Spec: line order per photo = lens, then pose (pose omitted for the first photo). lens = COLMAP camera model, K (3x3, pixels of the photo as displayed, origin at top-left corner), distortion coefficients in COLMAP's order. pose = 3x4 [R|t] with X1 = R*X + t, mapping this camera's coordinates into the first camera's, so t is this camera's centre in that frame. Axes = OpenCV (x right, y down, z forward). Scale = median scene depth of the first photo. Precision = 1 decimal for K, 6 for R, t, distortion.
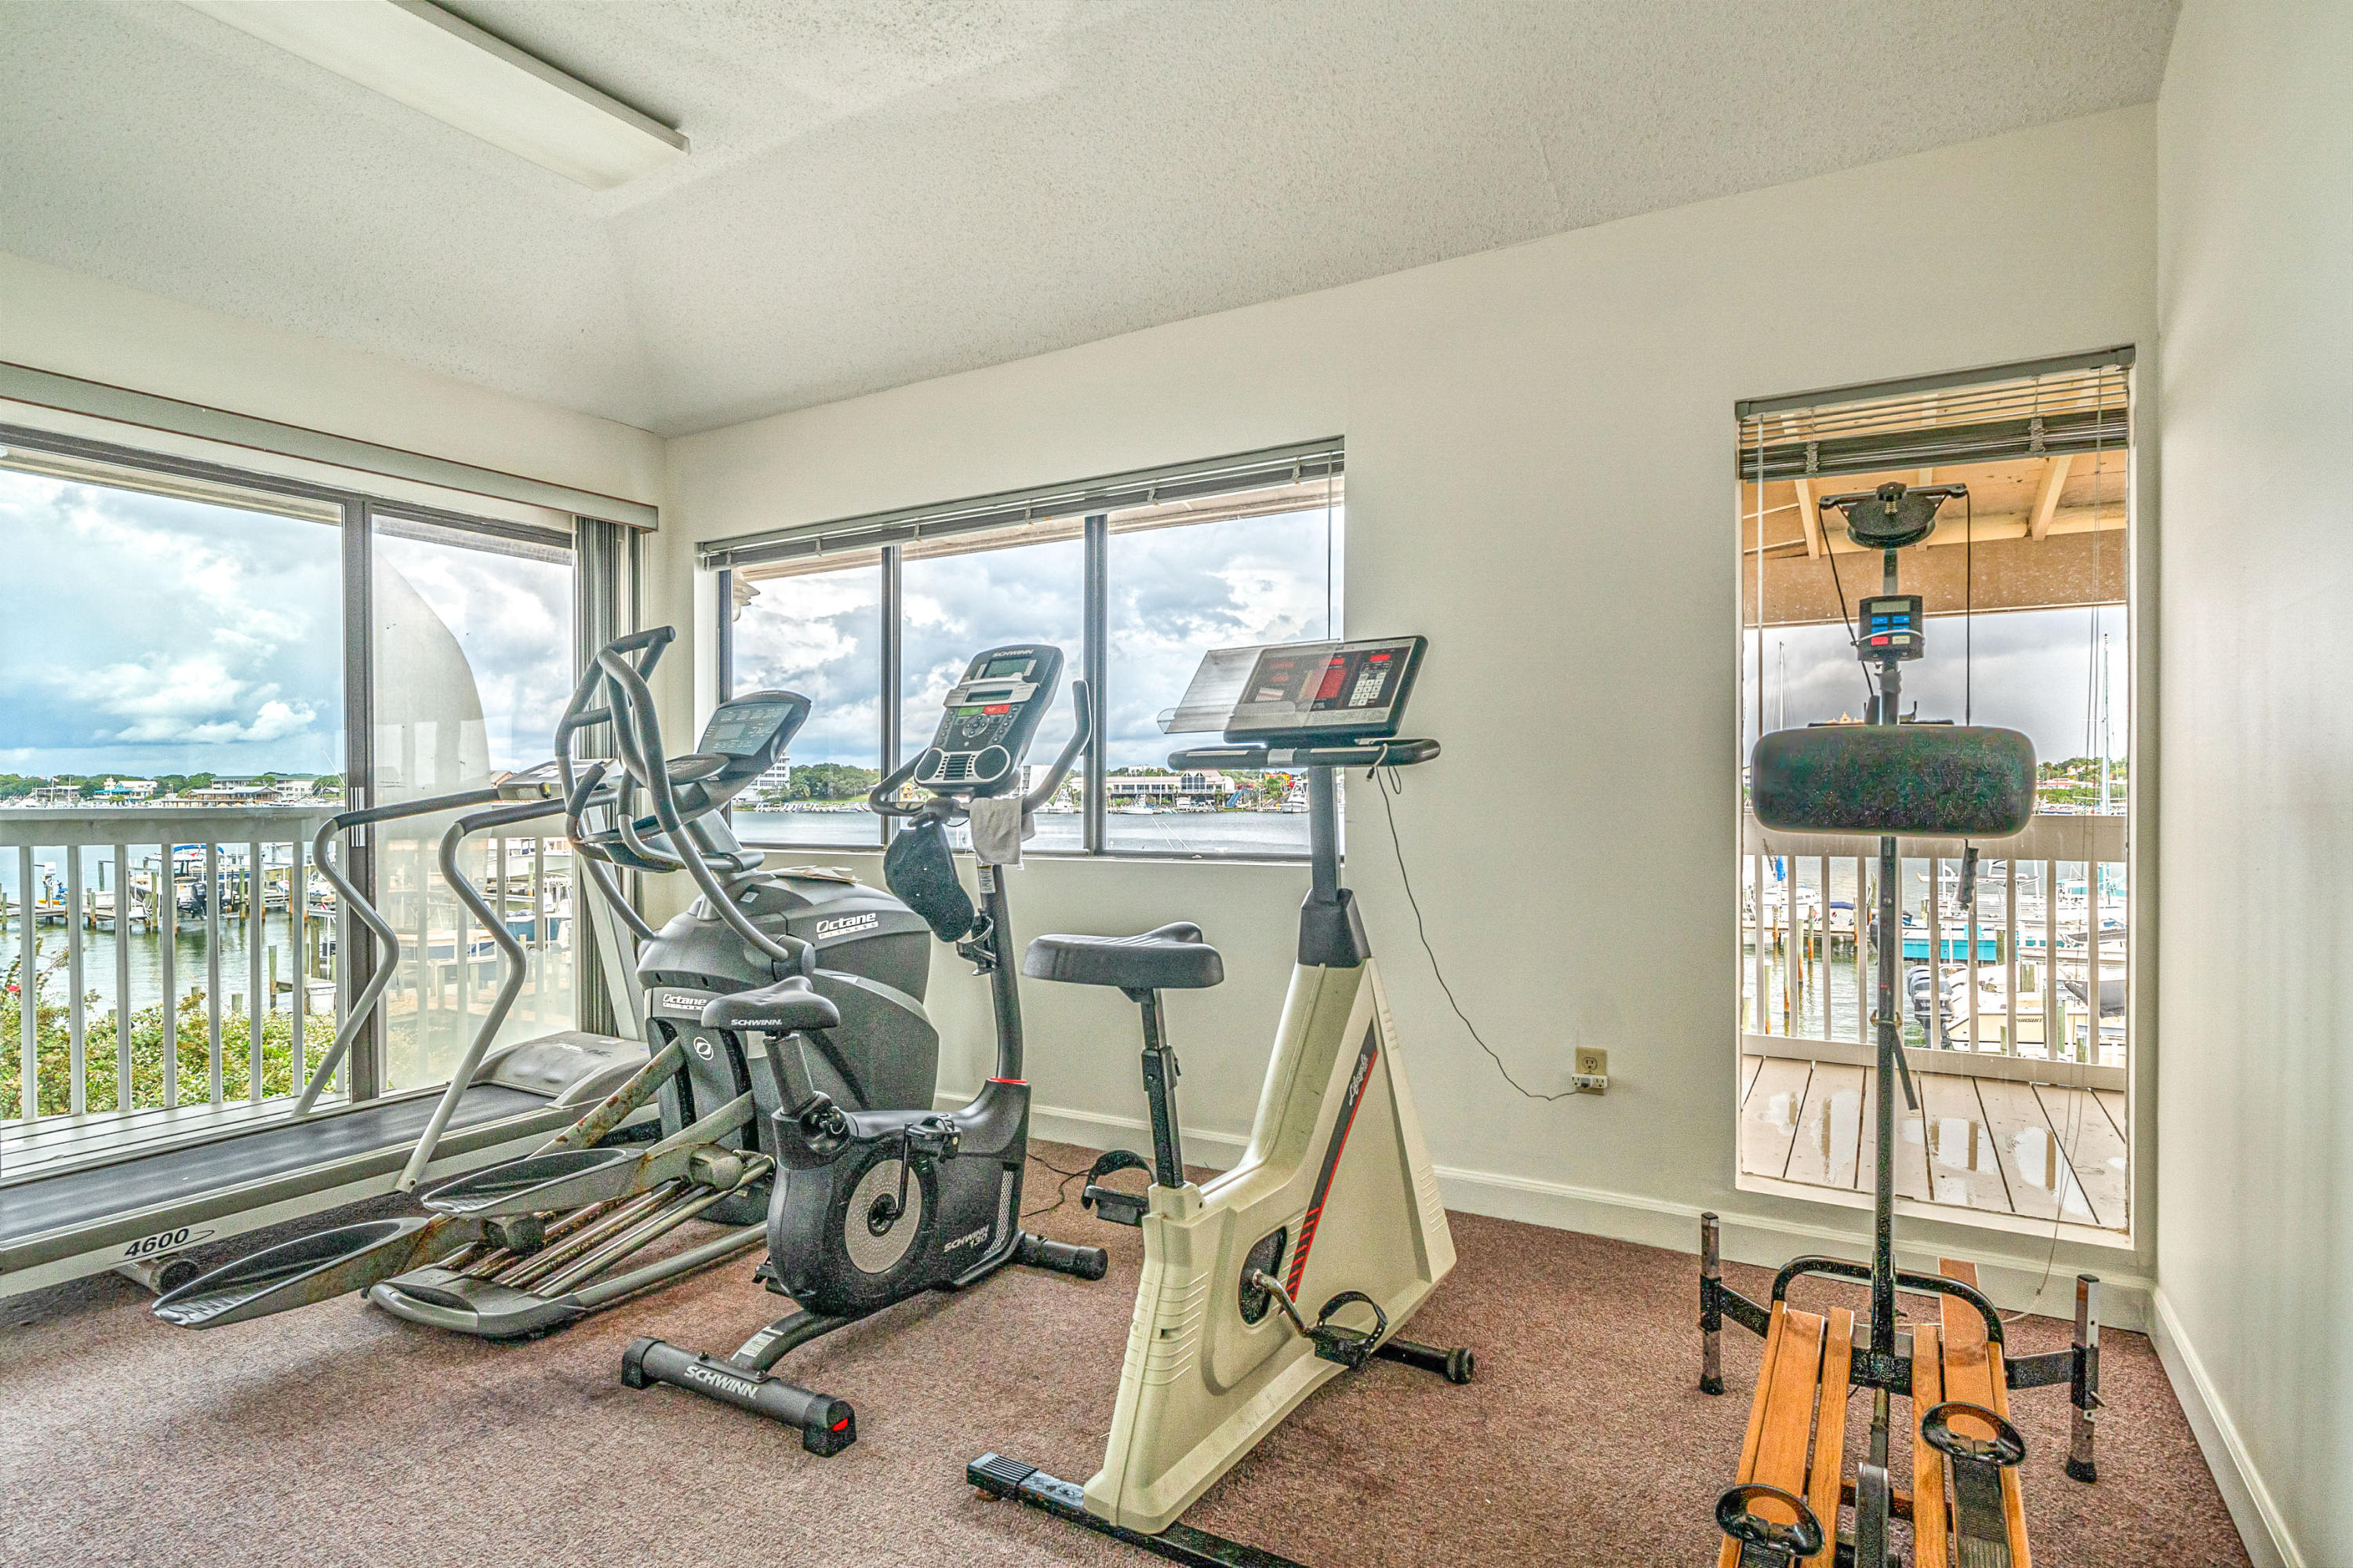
lens RADIAL K [[1239.9, 0, 1172.7], [0, 1239.9, 807.0], [0, 0, 1]] dist [-0.000365, -0.001425]
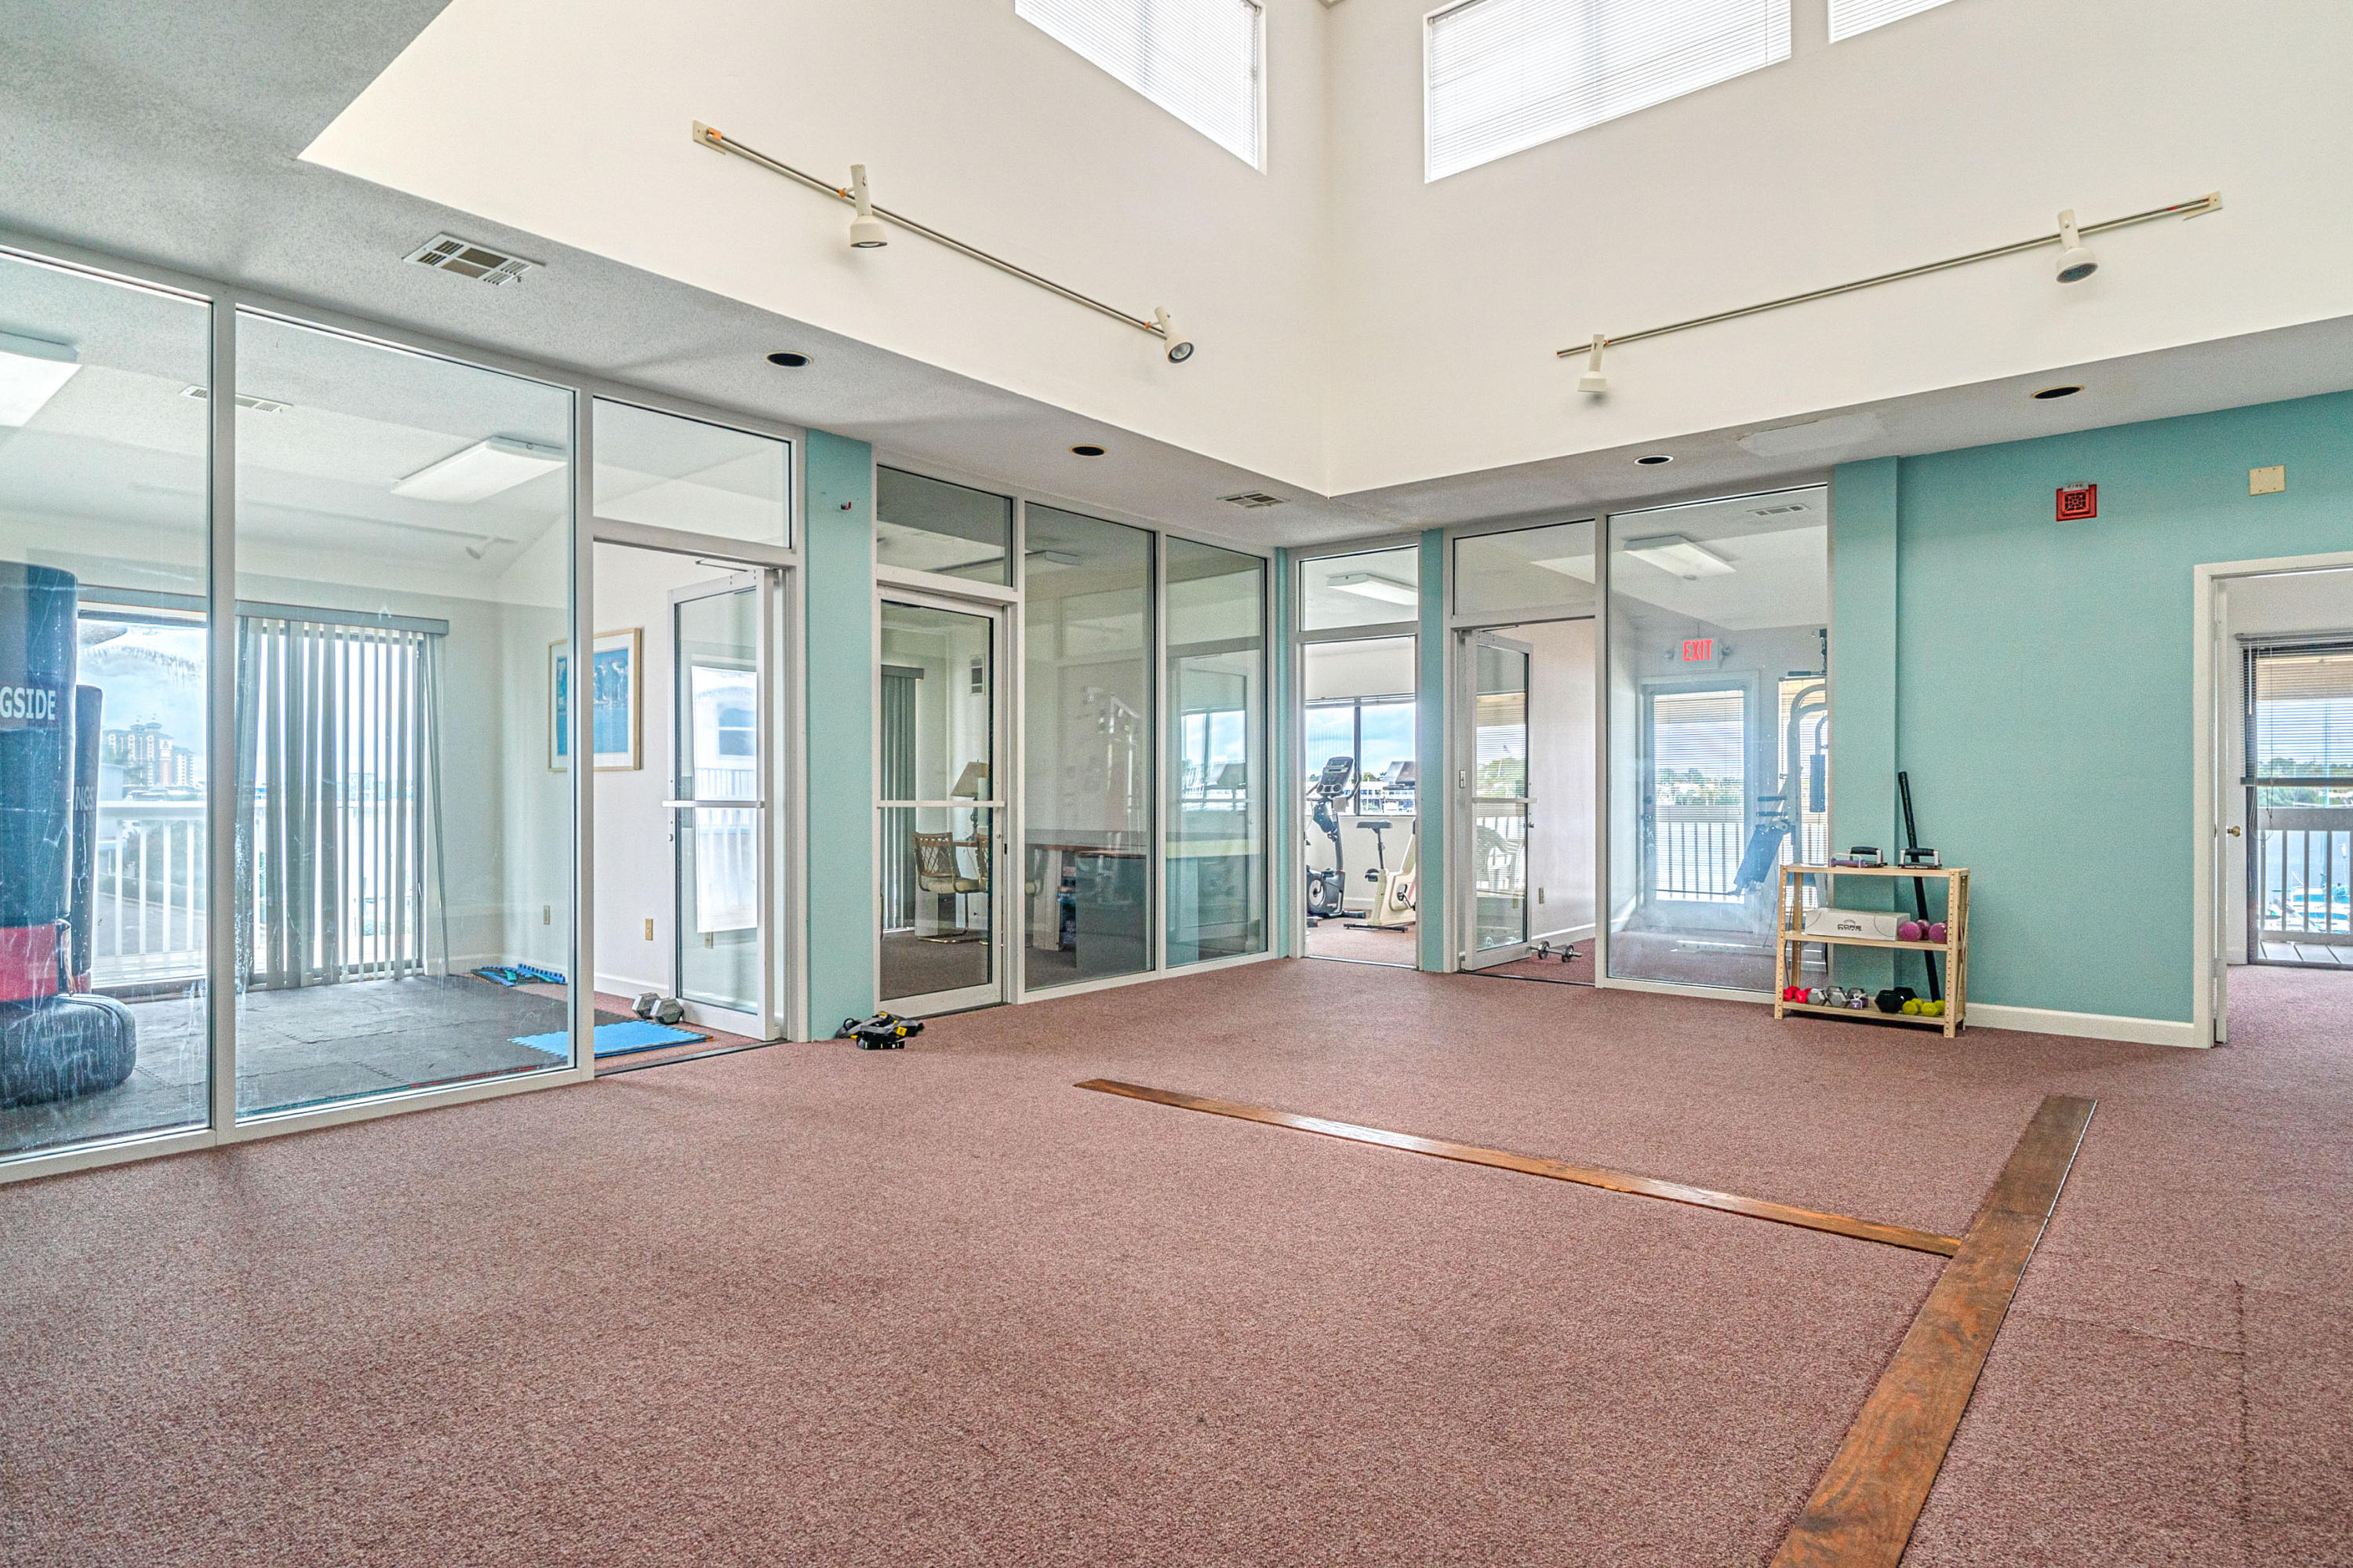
lens RADIAL K [[1239.9, 0, 1172.7], [0, 1239.9, 807.0], [0, 0, 1]] dist [-0.000365, -0.001425]
pose [[0.986307, 0.000017, -0.164920, -0.009959], [-0.000712, 0.999991, -0.004155, 0.045786], [0.164918, 0.004216, 0.986298, -3.269945]]
